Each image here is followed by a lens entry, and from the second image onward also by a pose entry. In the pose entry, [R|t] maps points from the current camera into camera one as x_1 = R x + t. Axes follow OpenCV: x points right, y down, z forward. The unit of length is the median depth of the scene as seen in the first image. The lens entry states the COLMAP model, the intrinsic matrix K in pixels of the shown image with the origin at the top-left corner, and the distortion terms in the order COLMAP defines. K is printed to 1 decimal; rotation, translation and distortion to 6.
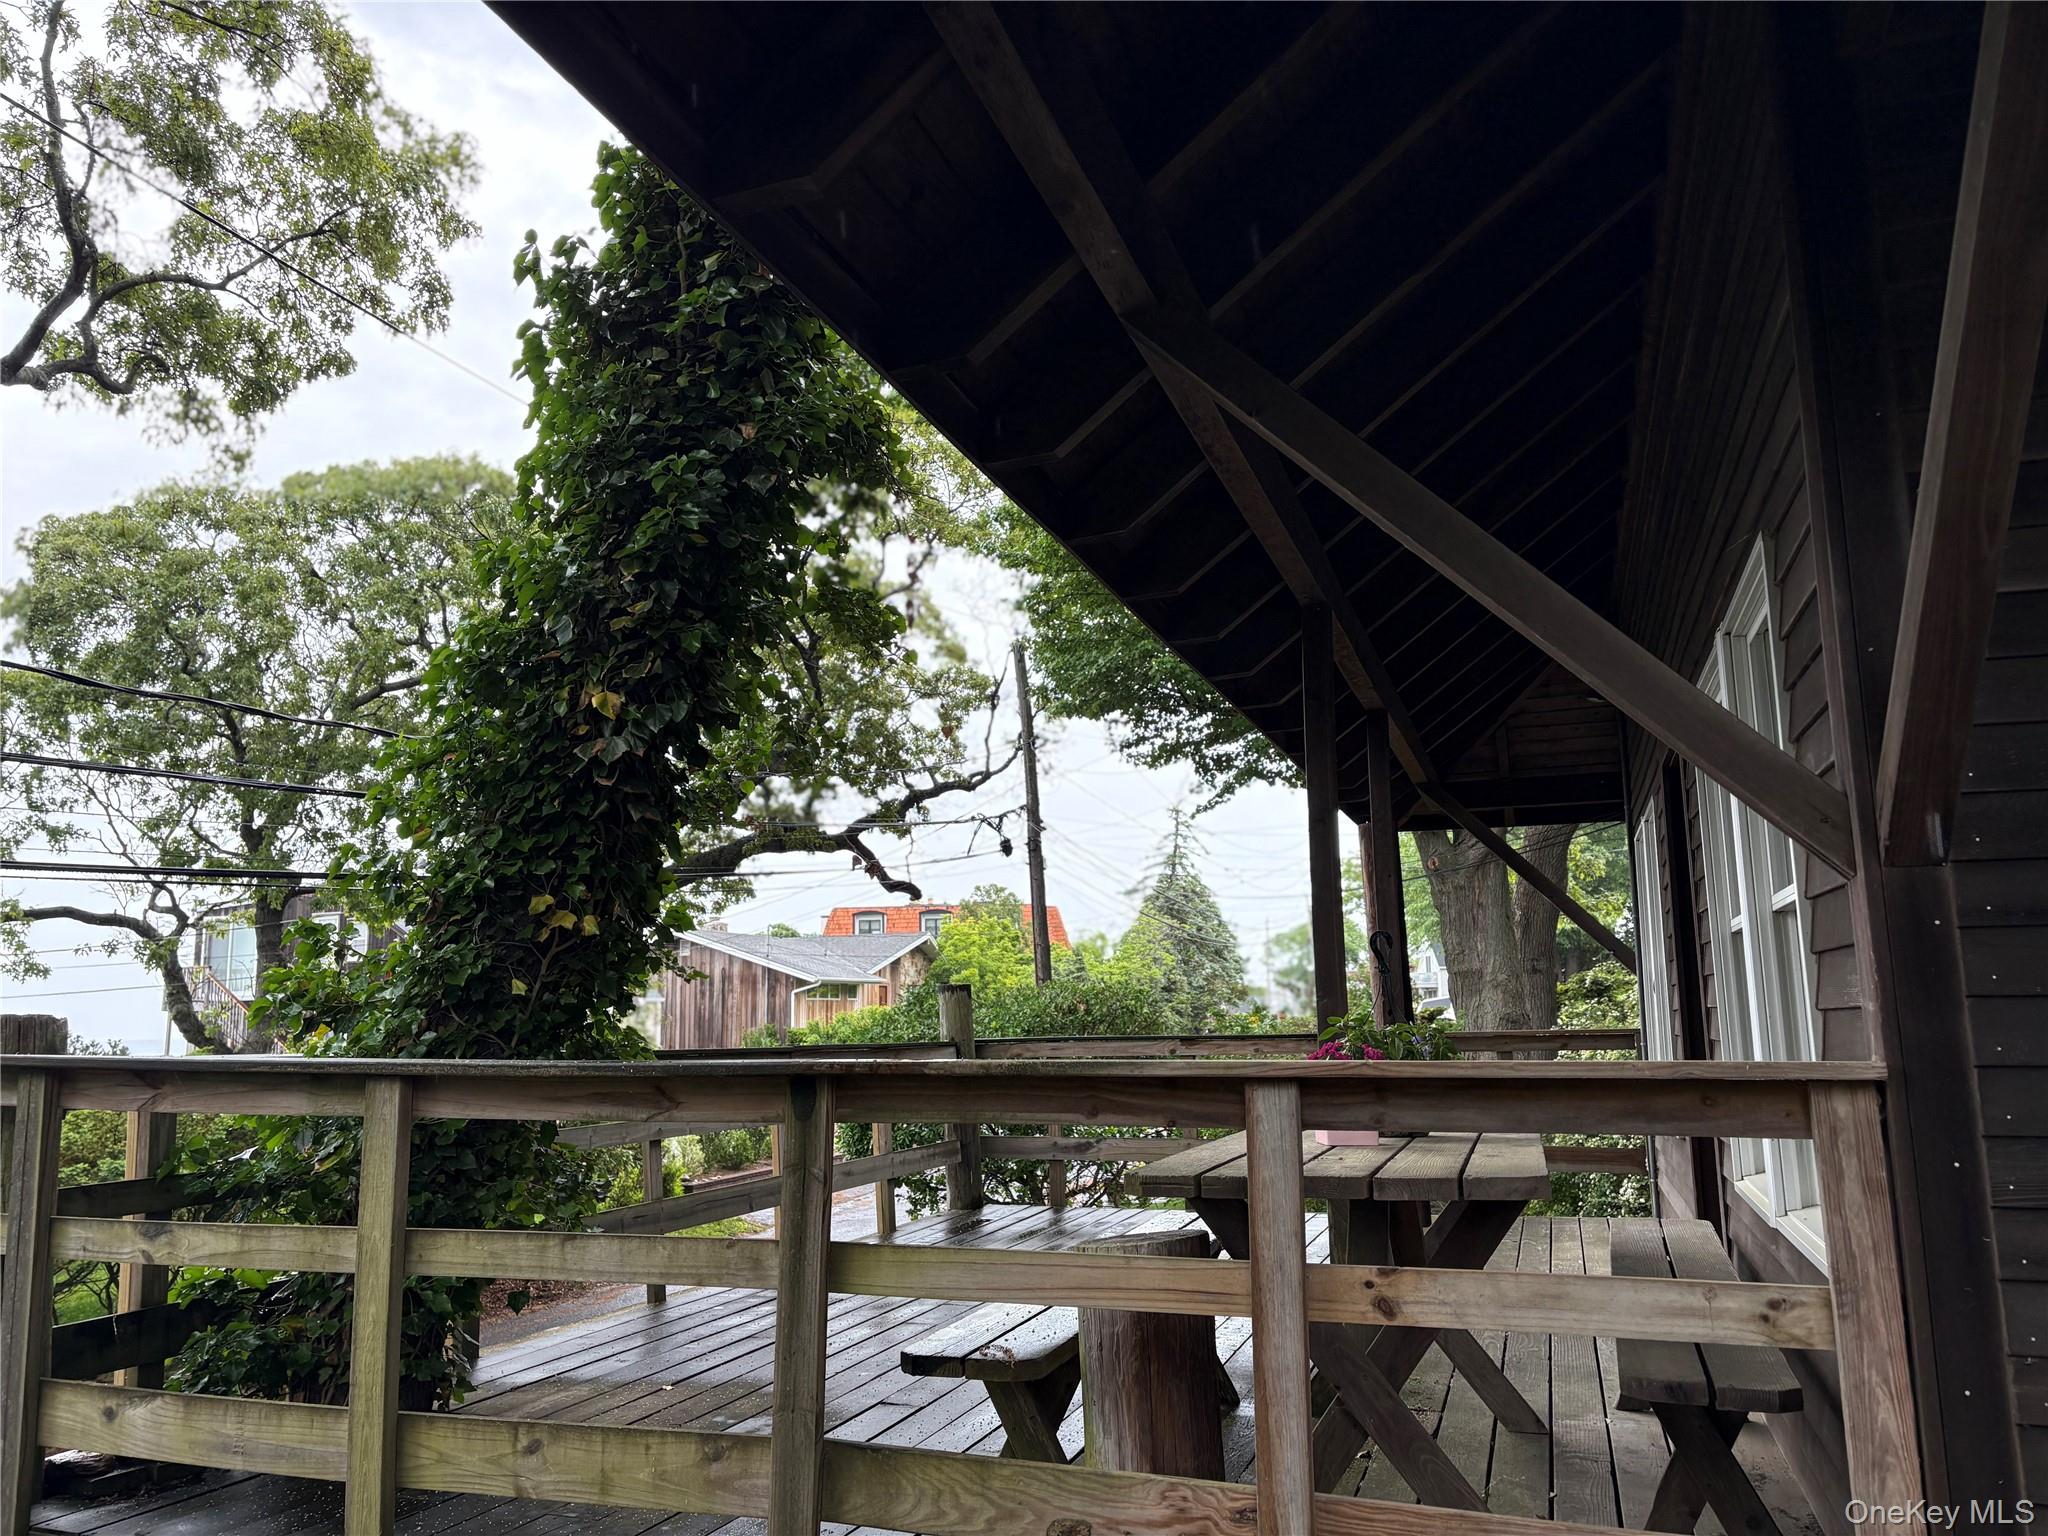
lens RADIAL K [[1532.0, 0, 1024.6], [0, 1532.0, 778.9], [0, 0, 1]] dist [0.086281, -0.117076]
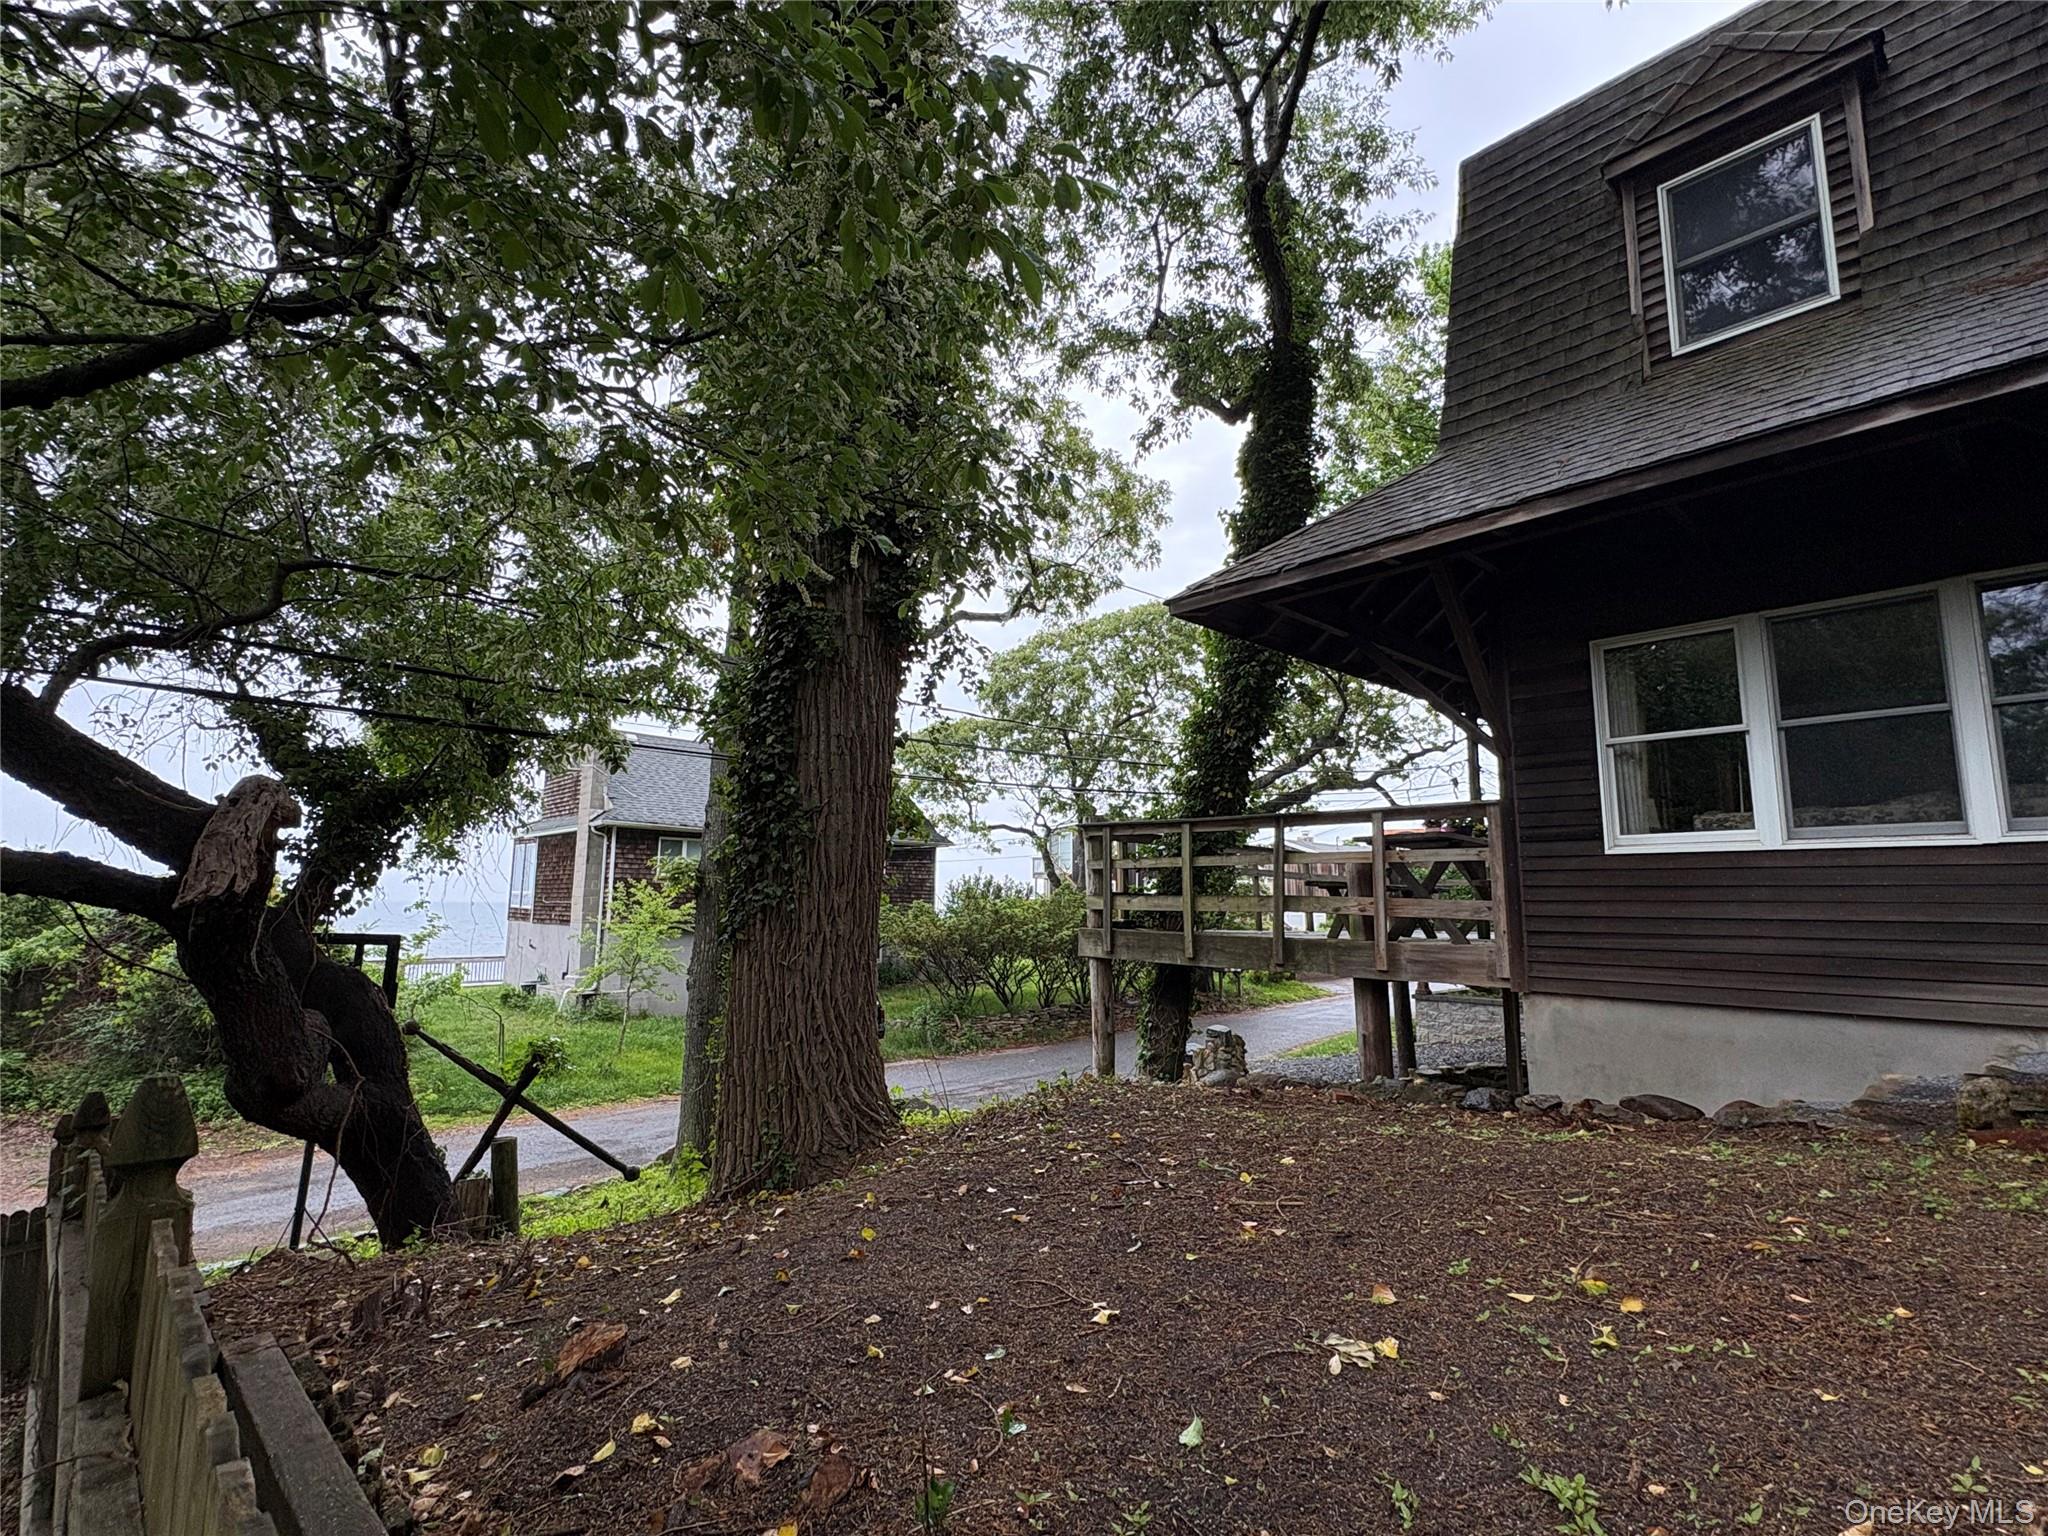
lens RADIAL K [[969.2, 0, 1022.1], [0, 969.2, 770.8], [0, 0, 1]] dist [0.001214, 0.000097]
pose [[0.883270, -0.040712, -0.467094, 0.068316], [0.048461, 0.998815, 0.004582, 0.001100], [0.466354, -0.026682, 0.884196, -0.240007]]
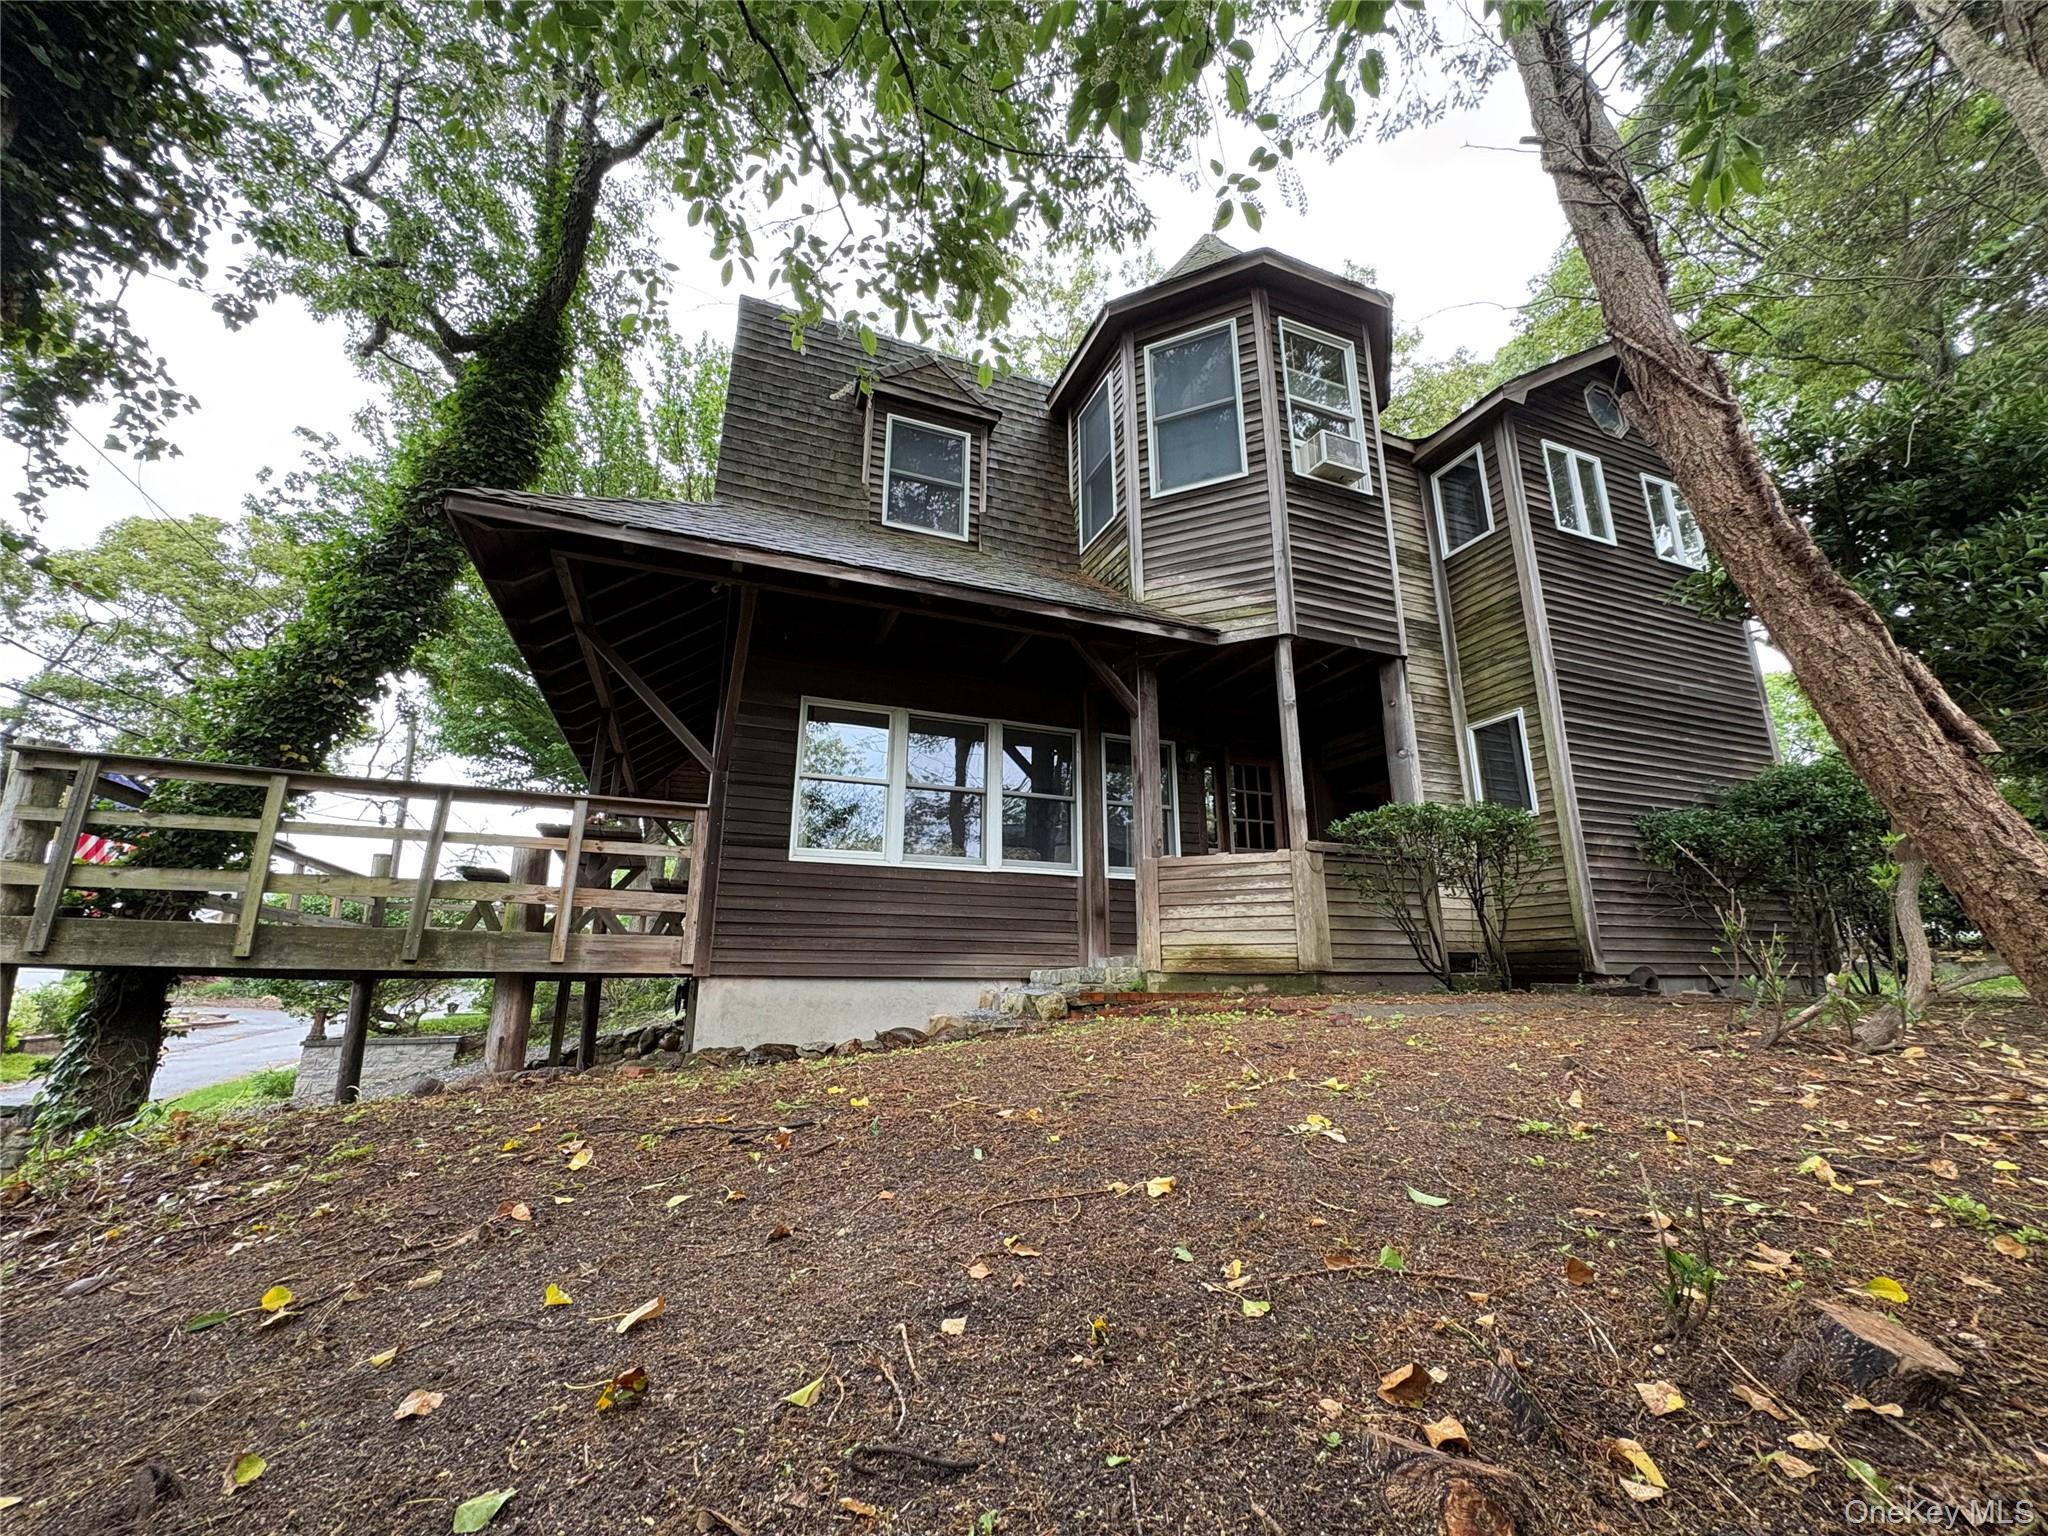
lens RADIAL K [[809.8, 0, 1022.0], [0, 809.8, 768.0], [0, 0, 1]] dist [-0.002023, 0.000107]
pose [[0.760434, 0.184609, 0.622623, -0.041651], [-0.115821, 0.981926, -0.149686, 0.036799], [-0.639003, 0.041714, 0.768072, -0.194189]]
